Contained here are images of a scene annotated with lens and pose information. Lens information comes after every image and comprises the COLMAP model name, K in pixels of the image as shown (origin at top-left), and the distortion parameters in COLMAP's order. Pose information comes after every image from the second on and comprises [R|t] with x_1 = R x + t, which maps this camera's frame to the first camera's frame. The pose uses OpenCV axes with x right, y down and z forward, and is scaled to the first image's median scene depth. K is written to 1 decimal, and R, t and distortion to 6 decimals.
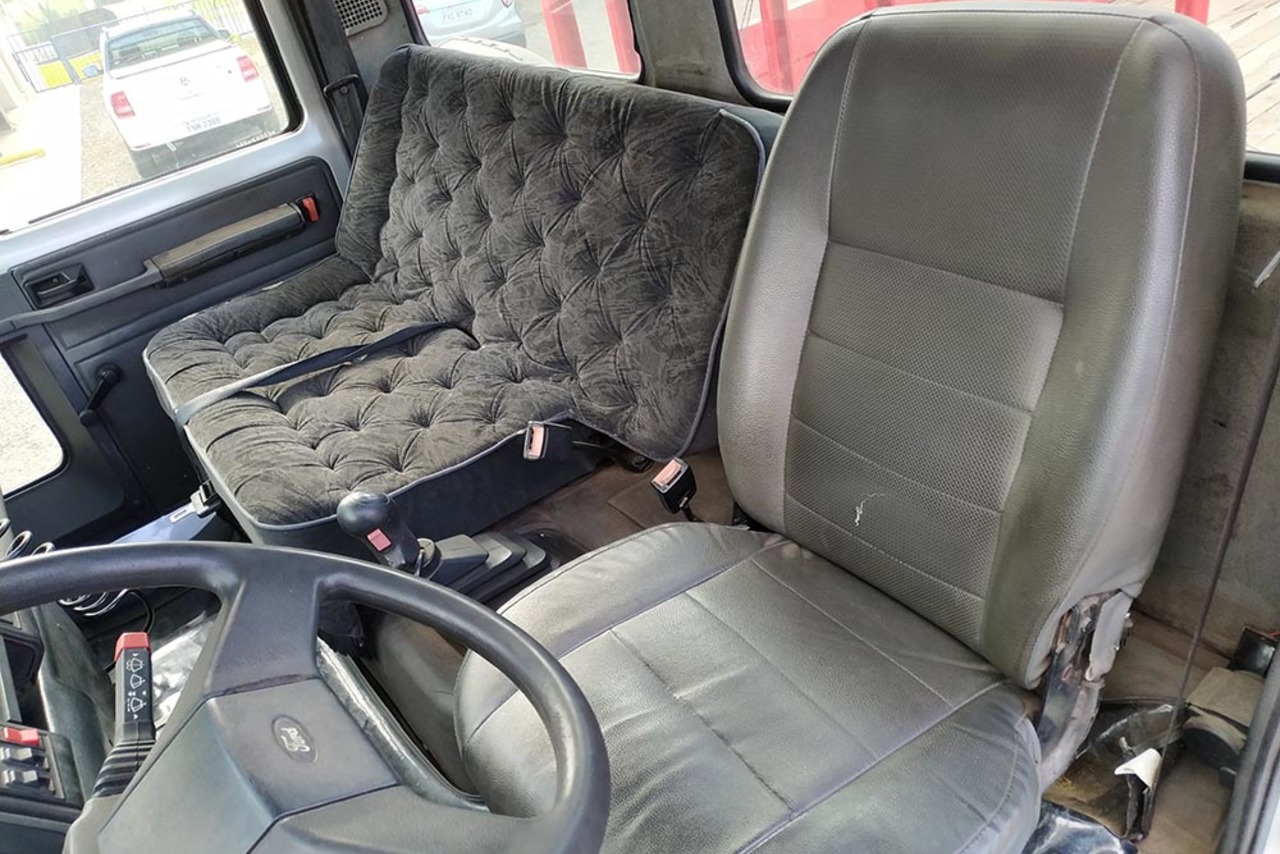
lens RADIAL K [[928.0, 0, 645.0], [0, 928.0, 432.6], [0, 0, 1]] dist [0.024124, -0.030825]
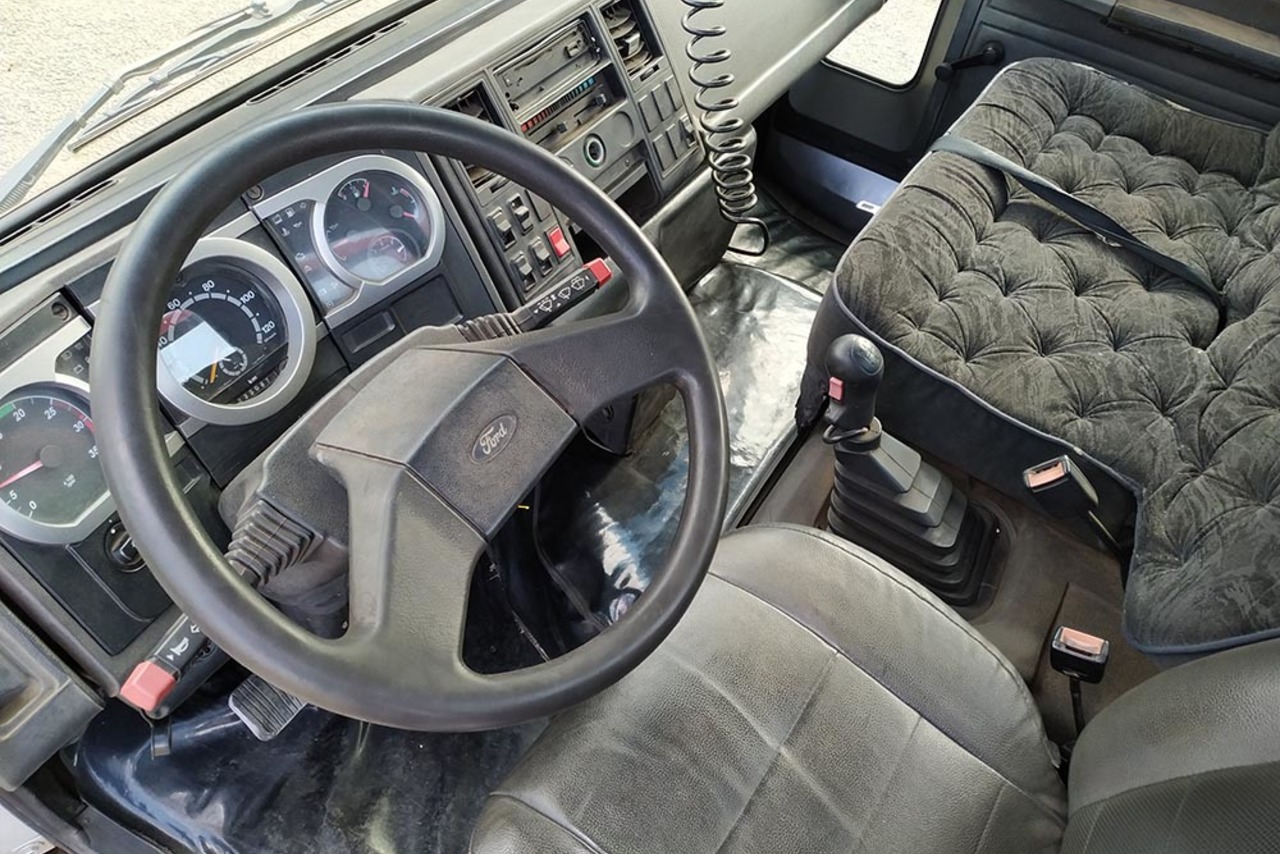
lens RADIAL K [[928.0, 0, 635.8], [0, 928.0, 424.8], [0, 0, 1]] dist [0.024124, -0.030825]
pose [[0.323708, 0.842470, -0.430648, 0.066864], [-0.665844, 0.526210, 0.528918, -0.165589], [0.672209, 0.115530, 0.731292, 0.108760]]
